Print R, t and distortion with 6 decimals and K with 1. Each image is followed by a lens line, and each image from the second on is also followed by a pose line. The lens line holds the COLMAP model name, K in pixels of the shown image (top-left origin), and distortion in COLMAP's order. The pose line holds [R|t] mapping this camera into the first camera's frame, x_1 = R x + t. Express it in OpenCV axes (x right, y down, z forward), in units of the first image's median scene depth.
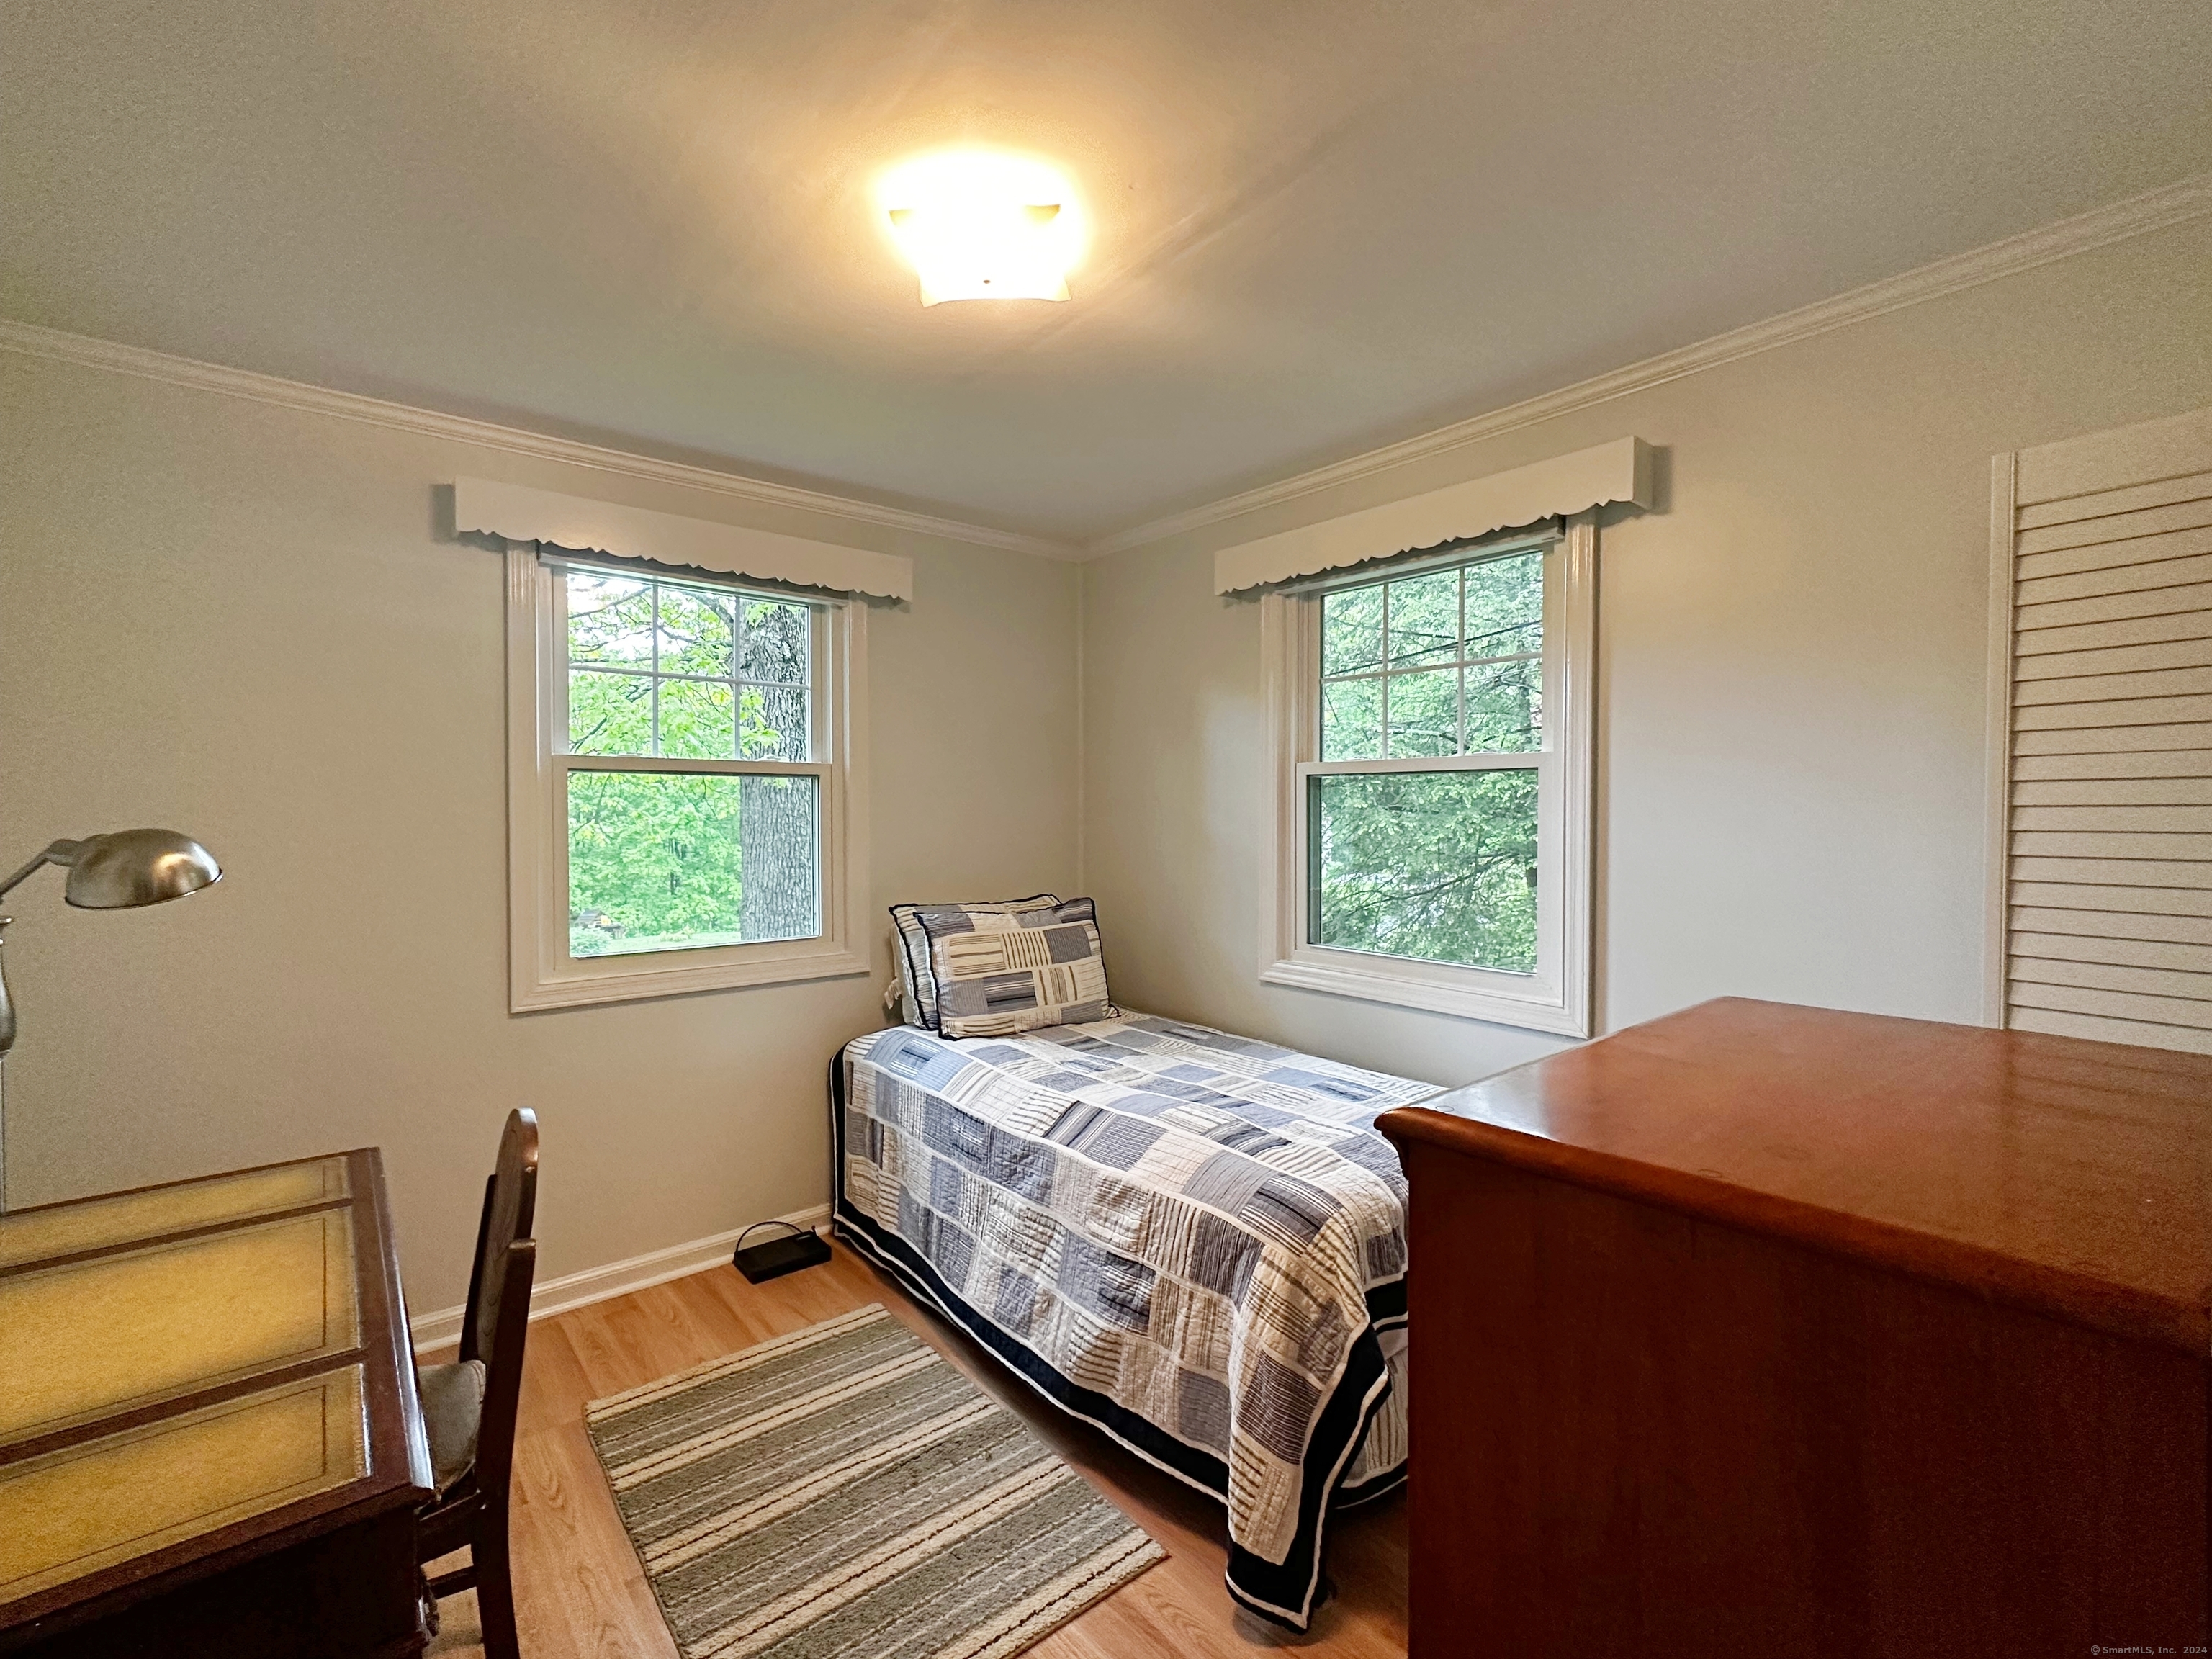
lens RADIAL K [[960.5, 0, 1112.7], [0, 960.5, 821.0], [0, 0, 1]] dist [-0.004217, 0.000660]
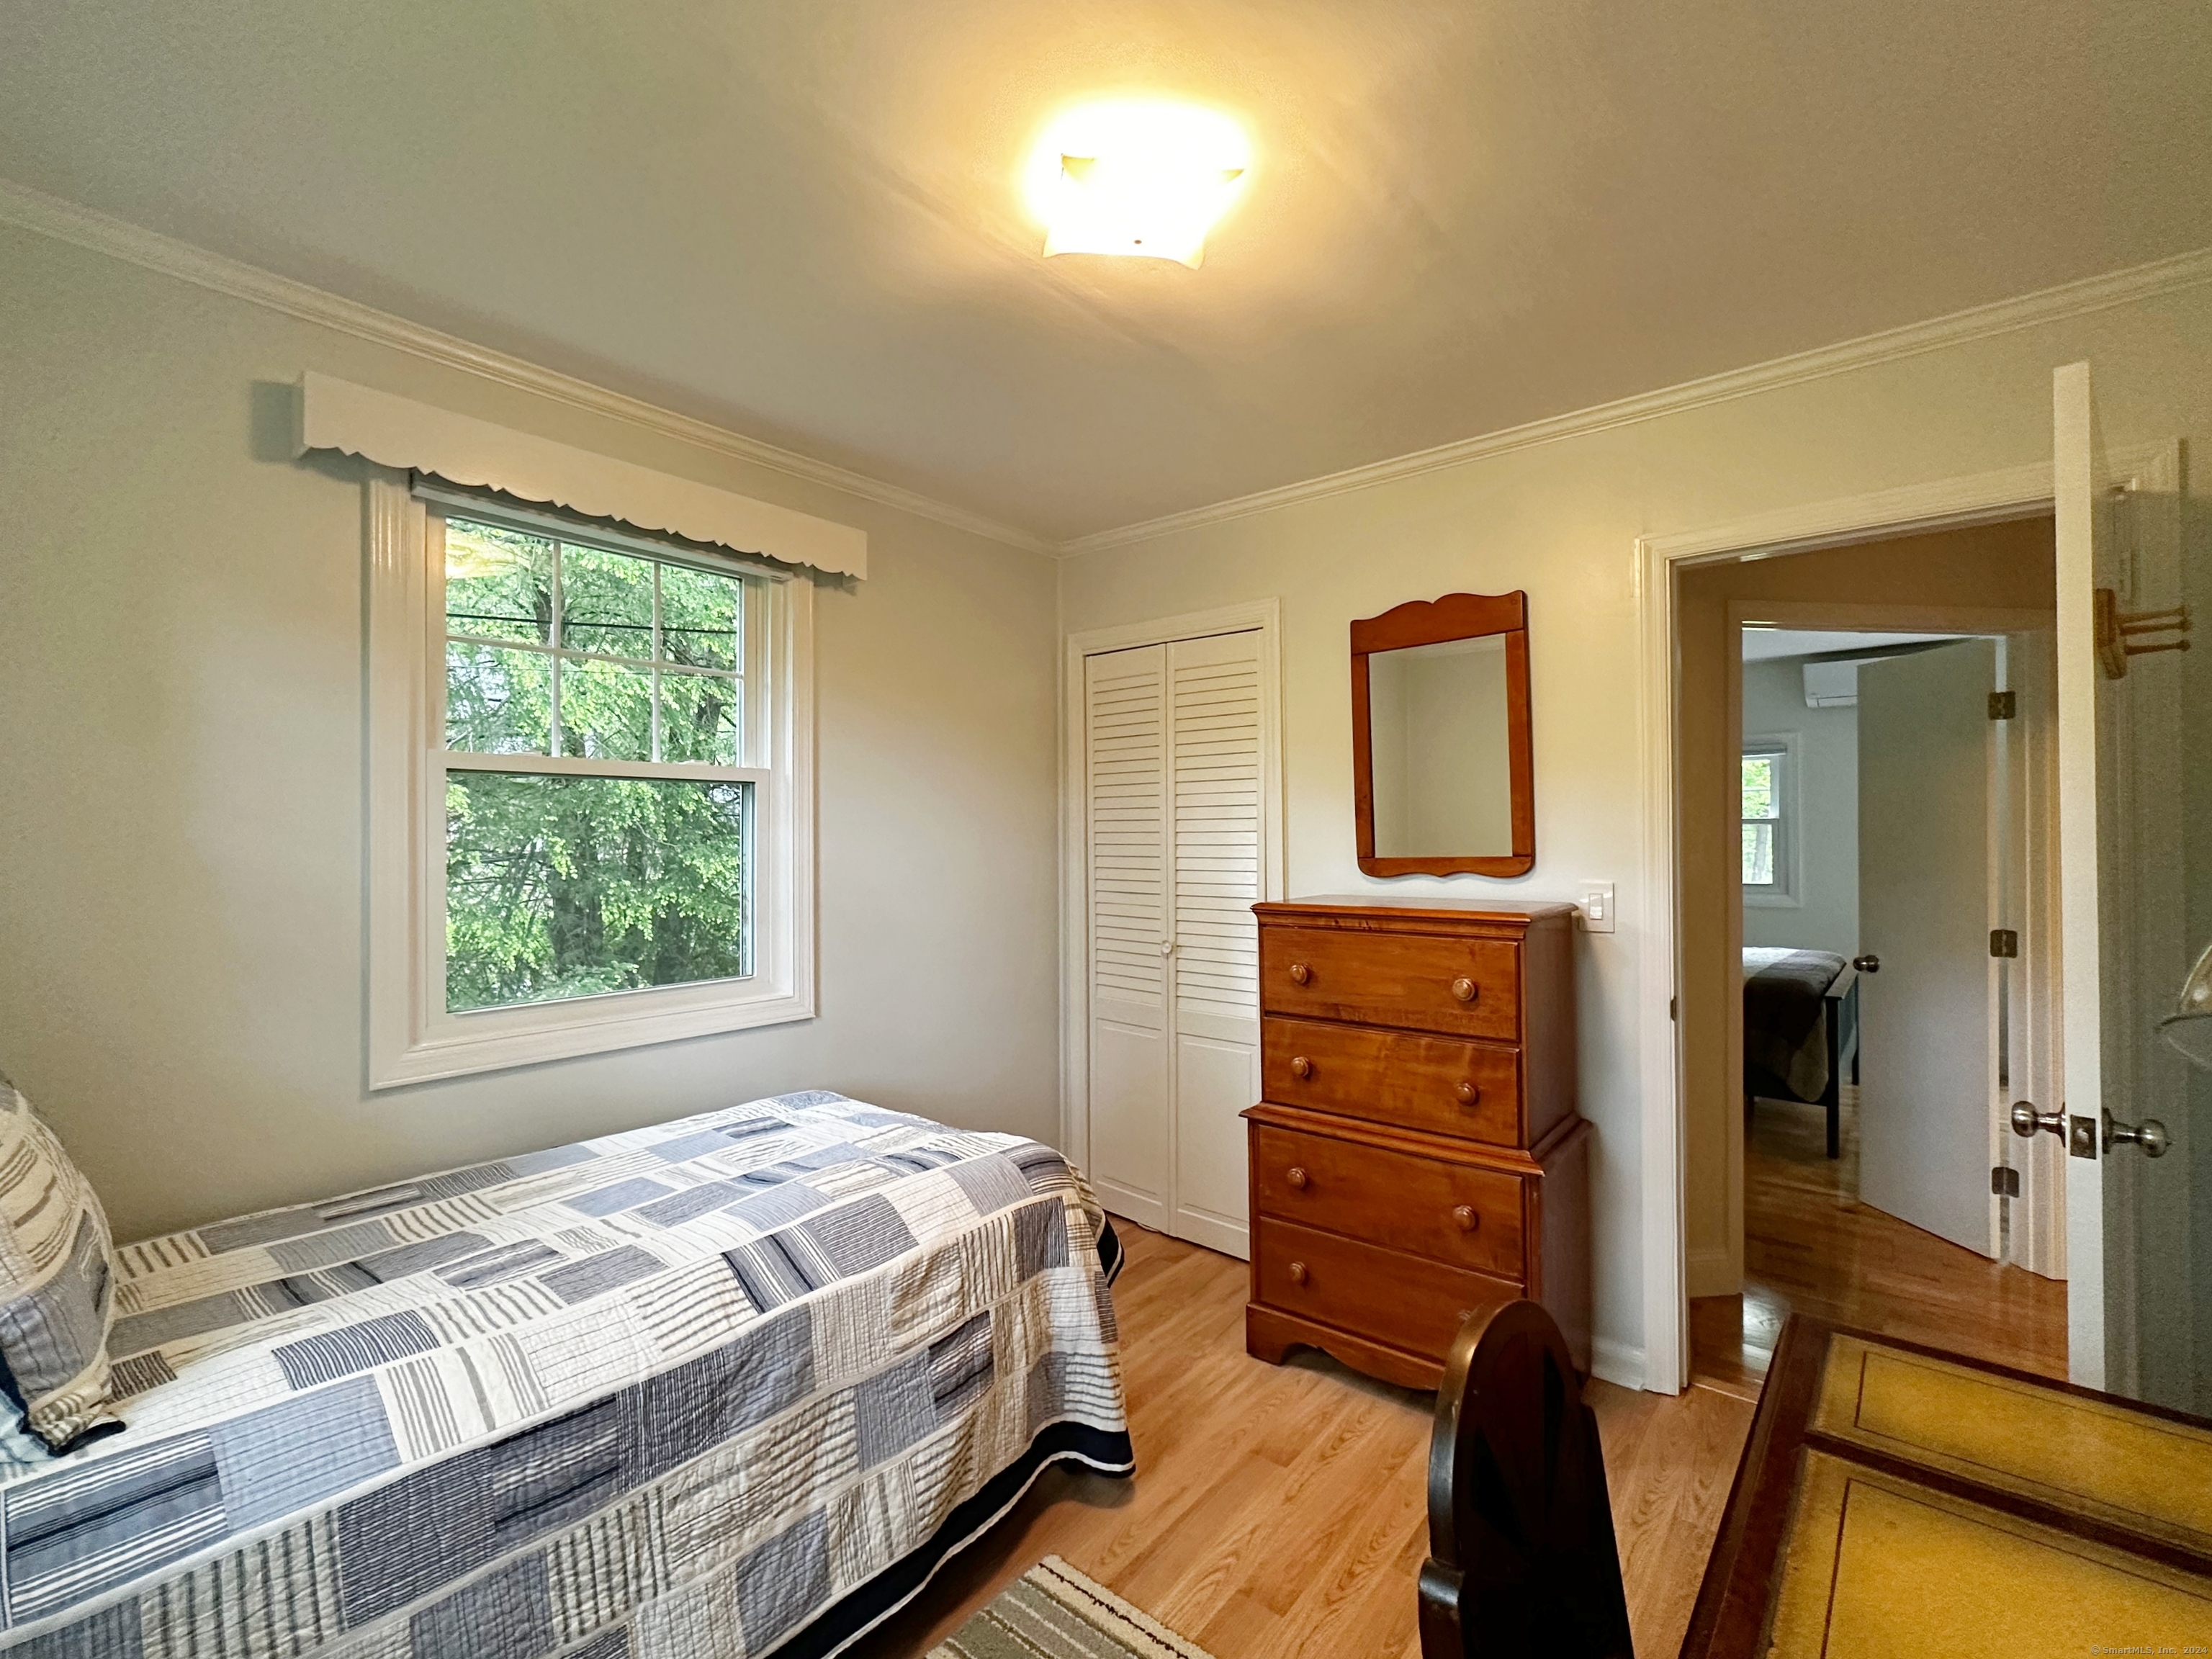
lens RADIAL K [[960.5, 0, 1115.2], [0, 960.5, 830.2], [0, 0, 1]] dist [-0.004217, 0.000660]
pose [[-0.165600, 0.005271, 0.986179, -0.780154], [0.020768, 0.999783, -0.001856, 0.009710], [-0.985974, 0.020173, -0.165674, 0.896976]]
